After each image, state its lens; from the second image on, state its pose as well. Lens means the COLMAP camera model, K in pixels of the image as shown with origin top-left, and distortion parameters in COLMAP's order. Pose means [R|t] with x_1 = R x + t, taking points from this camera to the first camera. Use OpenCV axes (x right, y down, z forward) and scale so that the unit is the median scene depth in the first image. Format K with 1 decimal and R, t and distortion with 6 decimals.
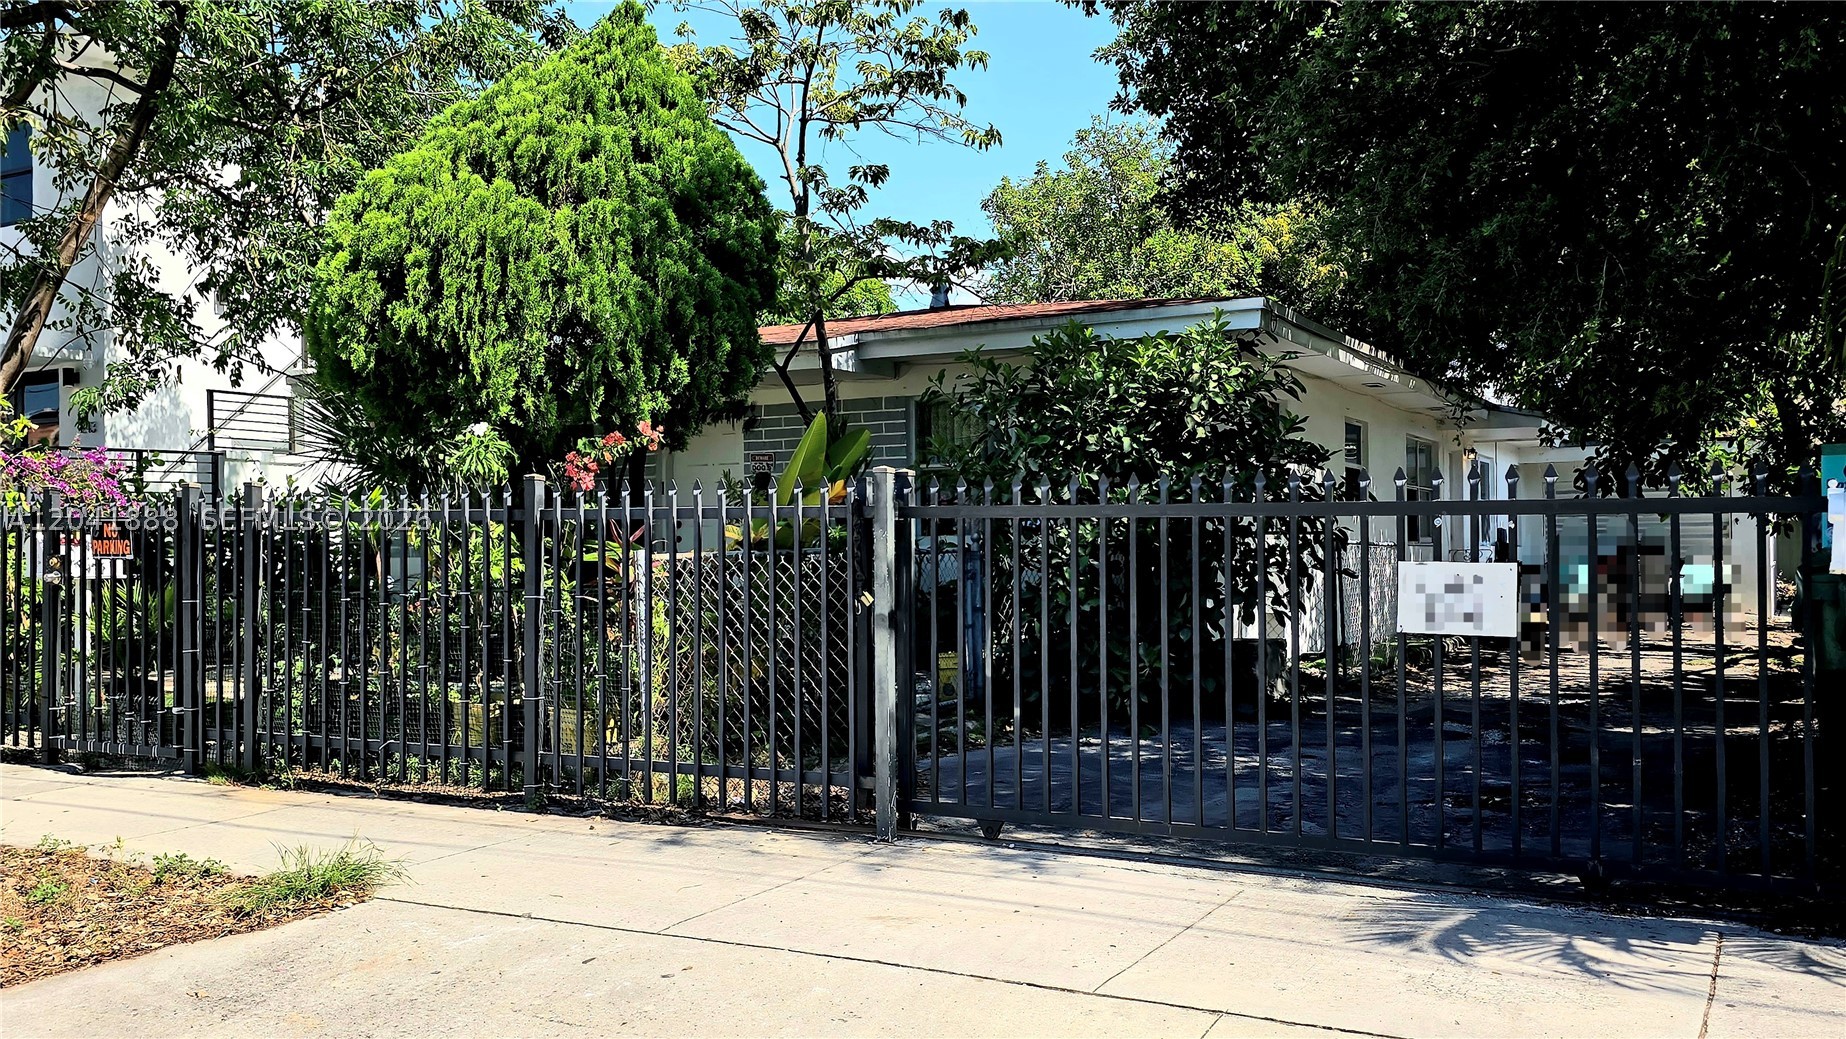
lens RADIAL K [[1578.7, 0, 971.6], [0, 1578.7, 524.1], [0, 0, 1]] dist [0.076943, -0.099807]
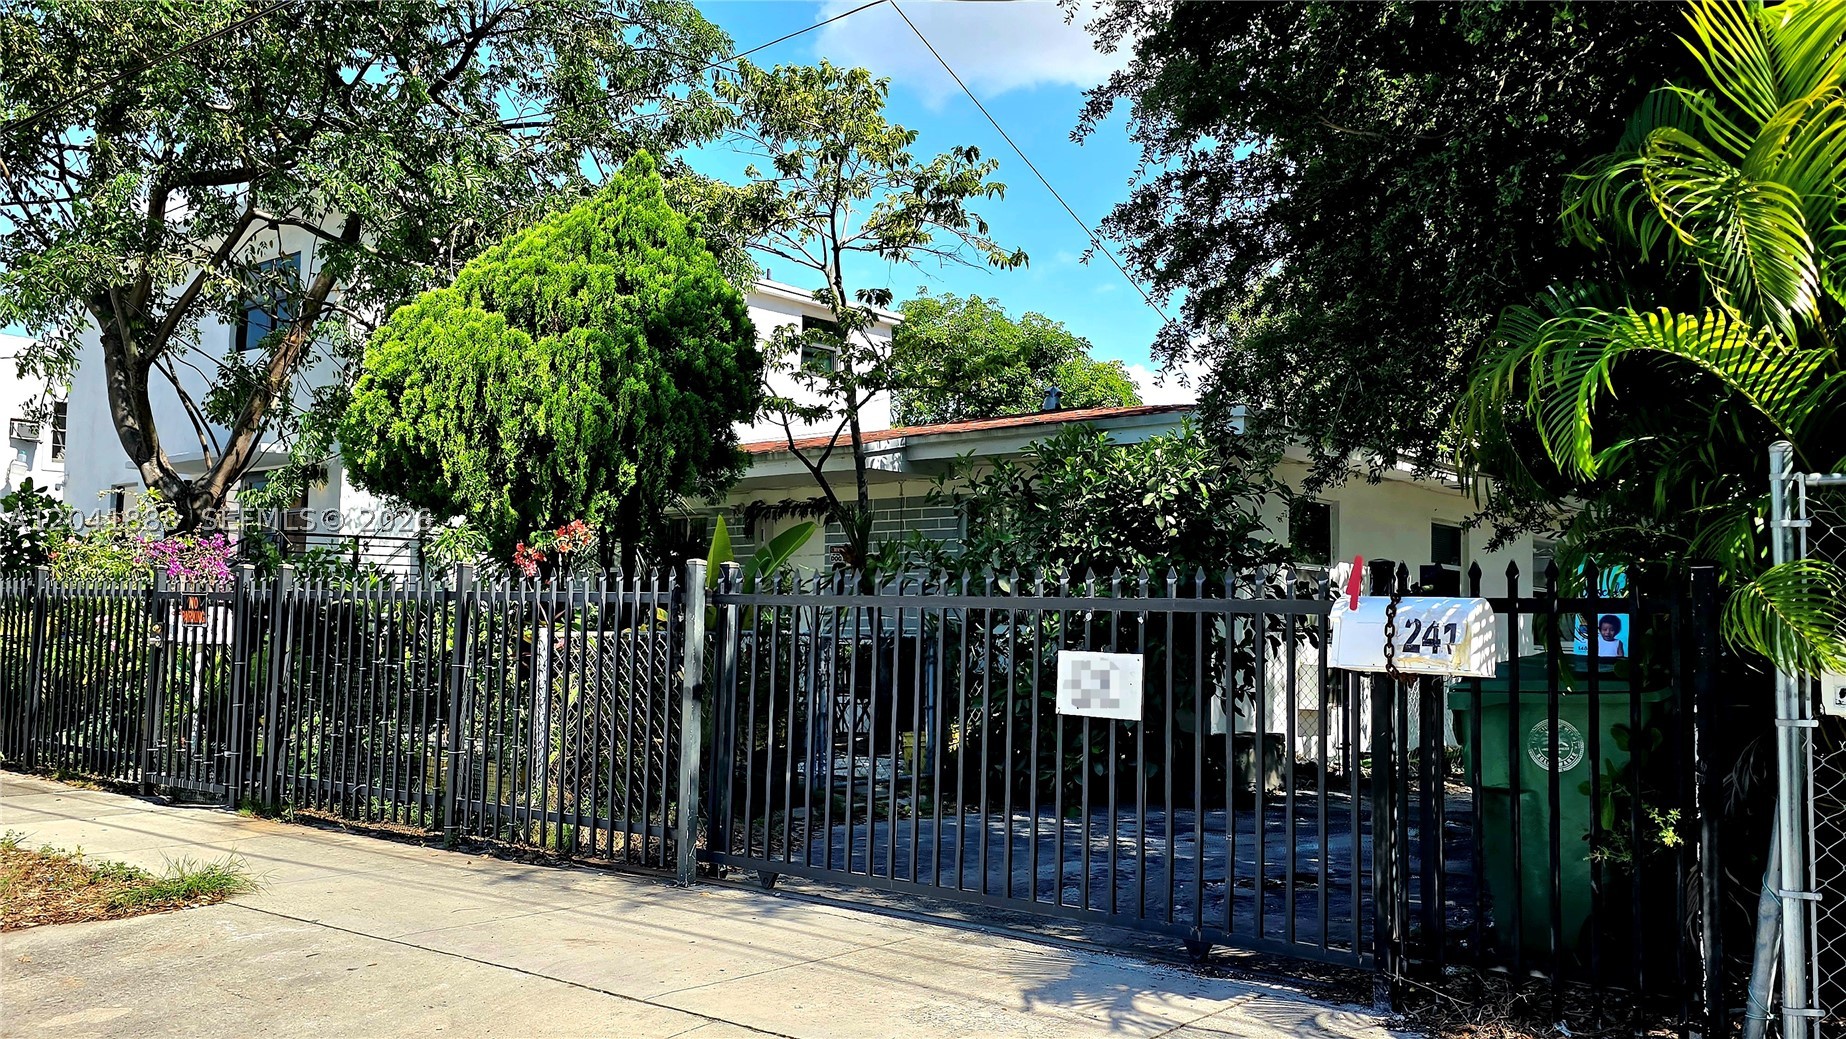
lens RADIAL K [[1582.3, 0, 989.0], [0, 1582.3, 520.7], [0, 0, 1]] dist [0.074831, -0.091260]
pose [[0.981186, 0.011323, -0.192732, 0.289730], [-0.022933, 0.998047, -0.058112, -0.001752], [0.191698, 0.061438, 0.979529, -0.080233]]
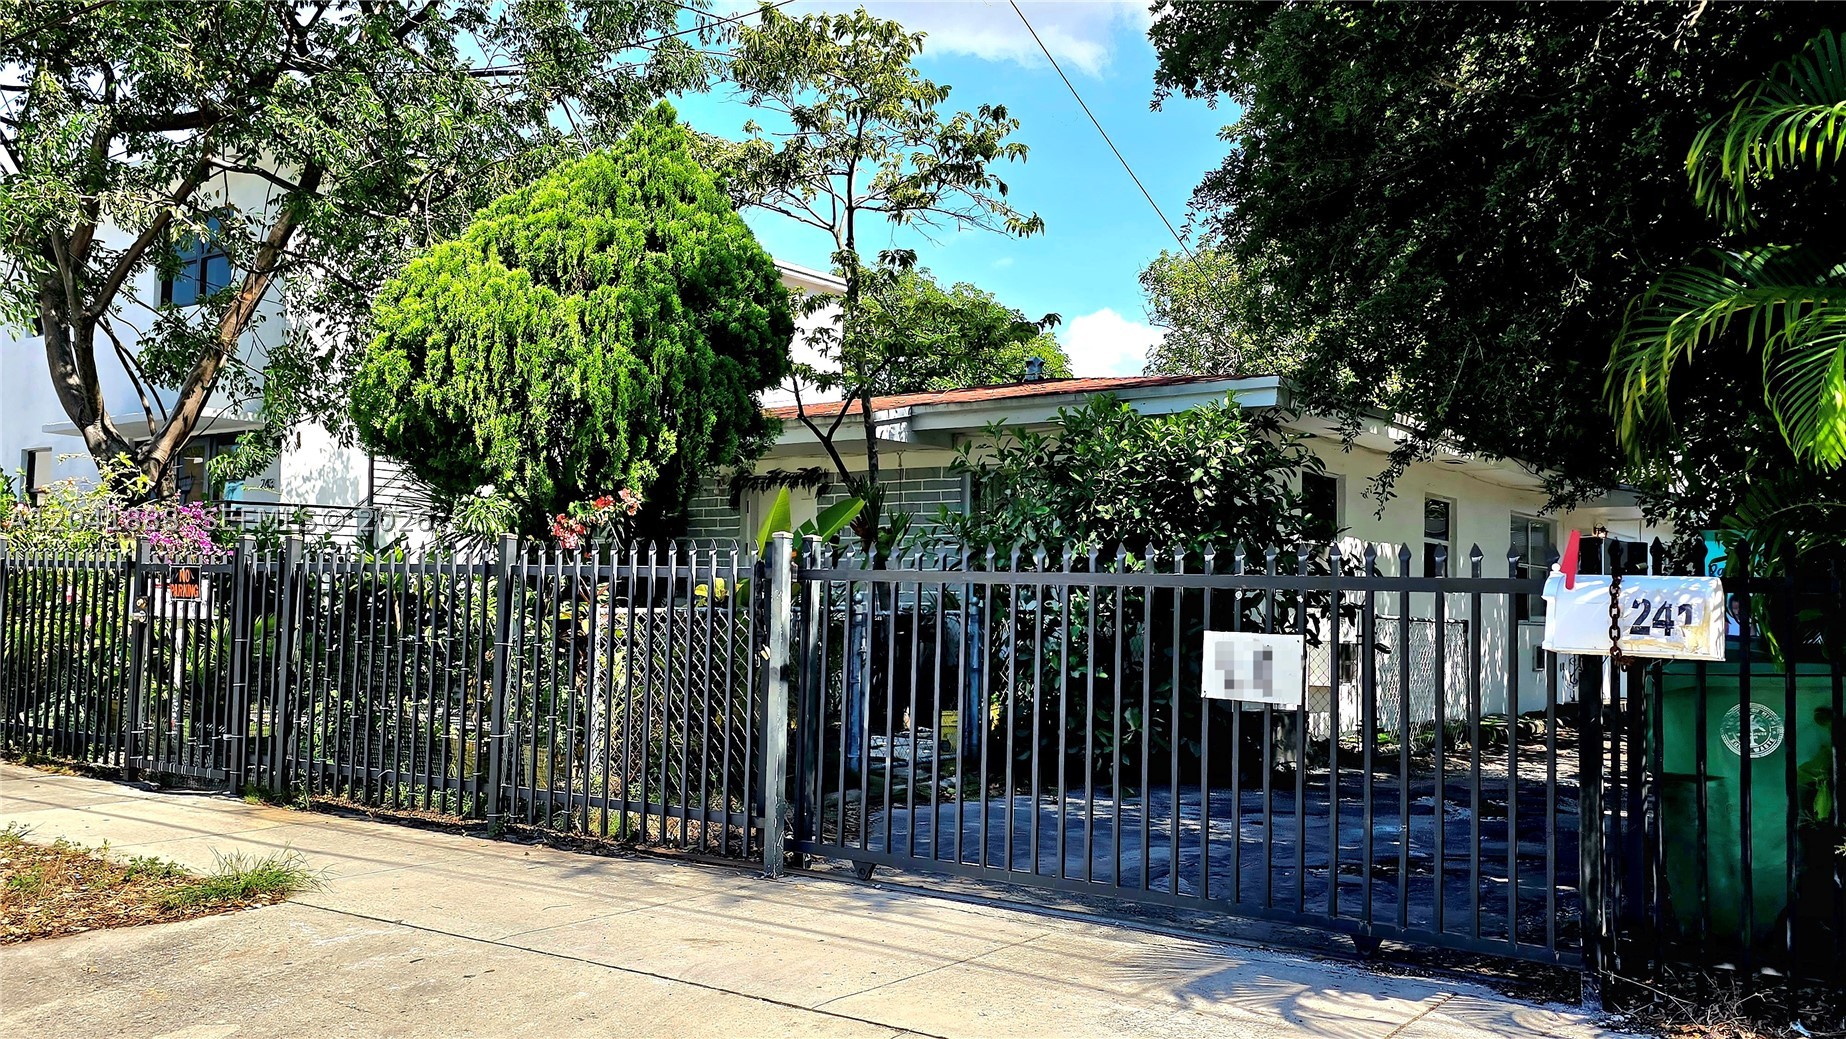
lens RADIAL K [[1582.3, 0, 989.0], [0, 1582.3, 520.7], [0, 0, 1]] dist [0.074831, -0.091260]
pose [[0.991446, 0.019445, -0.129064, 0.173804], [-0.025114, 0.998783, -0.042445, -0.001221], [0.128081, 0.045323, 0.990727, -0.054532]]
